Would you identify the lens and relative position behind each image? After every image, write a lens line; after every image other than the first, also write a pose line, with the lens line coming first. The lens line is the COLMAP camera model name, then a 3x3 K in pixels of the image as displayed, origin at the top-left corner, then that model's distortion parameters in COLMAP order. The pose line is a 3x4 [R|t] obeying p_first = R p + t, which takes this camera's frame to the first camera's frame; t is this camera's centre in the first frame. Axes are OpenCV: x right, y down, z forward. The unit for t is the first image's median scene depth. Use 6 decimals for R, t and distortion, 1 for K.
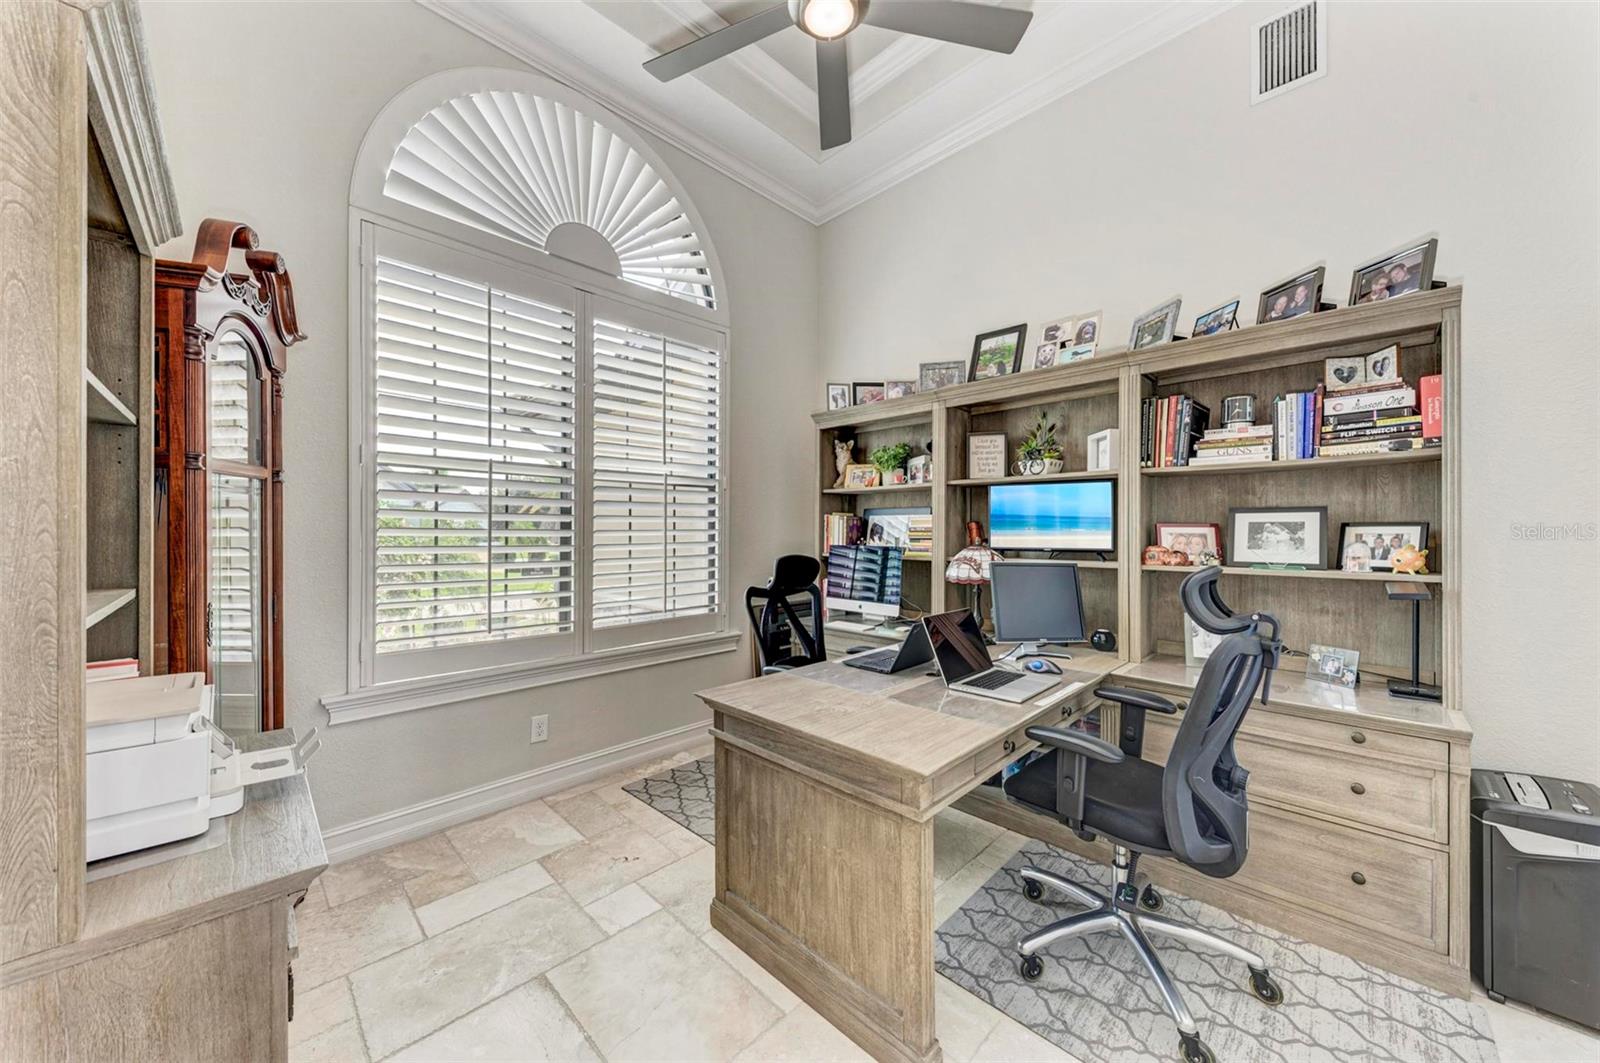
lens RADIAL K [[567.3, 0, 800.0], [0, 567.3, 531.5], [0, 0, 1]] dist [-0.000758, -0.000059]
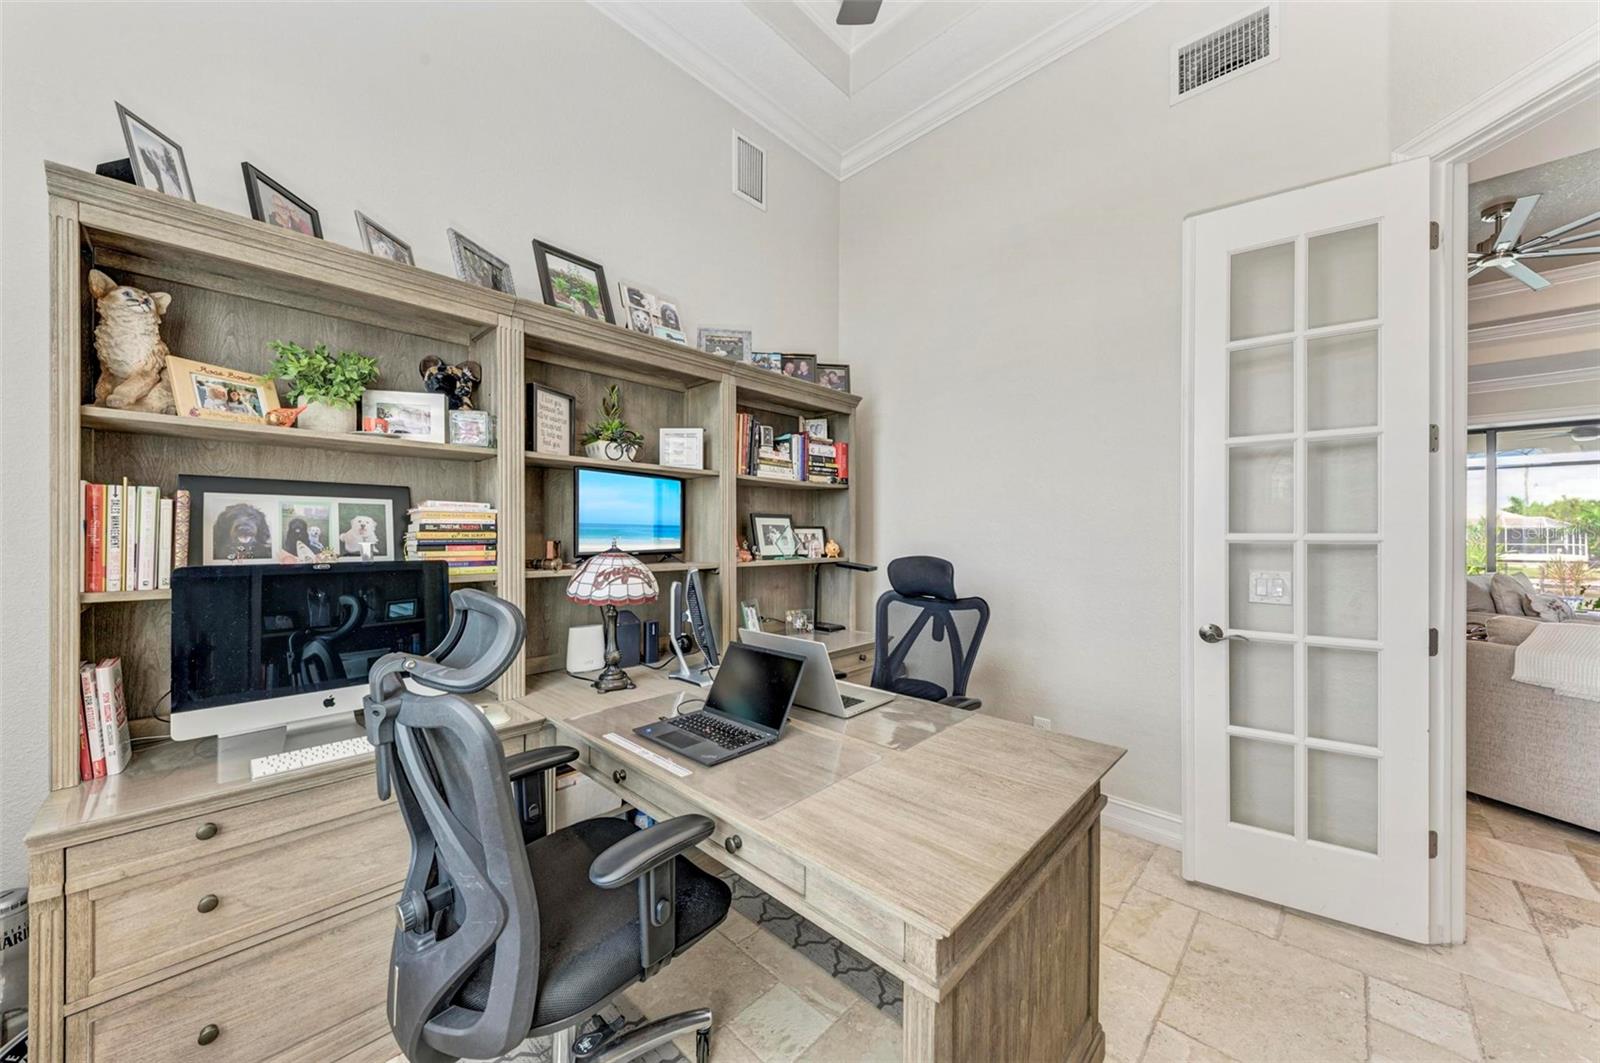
lens RADIAL K [[567.3, 0, 800.0], [0, 567.3, 531.5], [0, 0, 1]] dist [-0.000758, -0.000059]
pose [[-0.030488, 0.001912, 0.999533, -0.517716], [-0.002701, 0.999994, -0.001995, 0.001816], [-0.999531, -0.002761, -0.030482, 0.985445]]
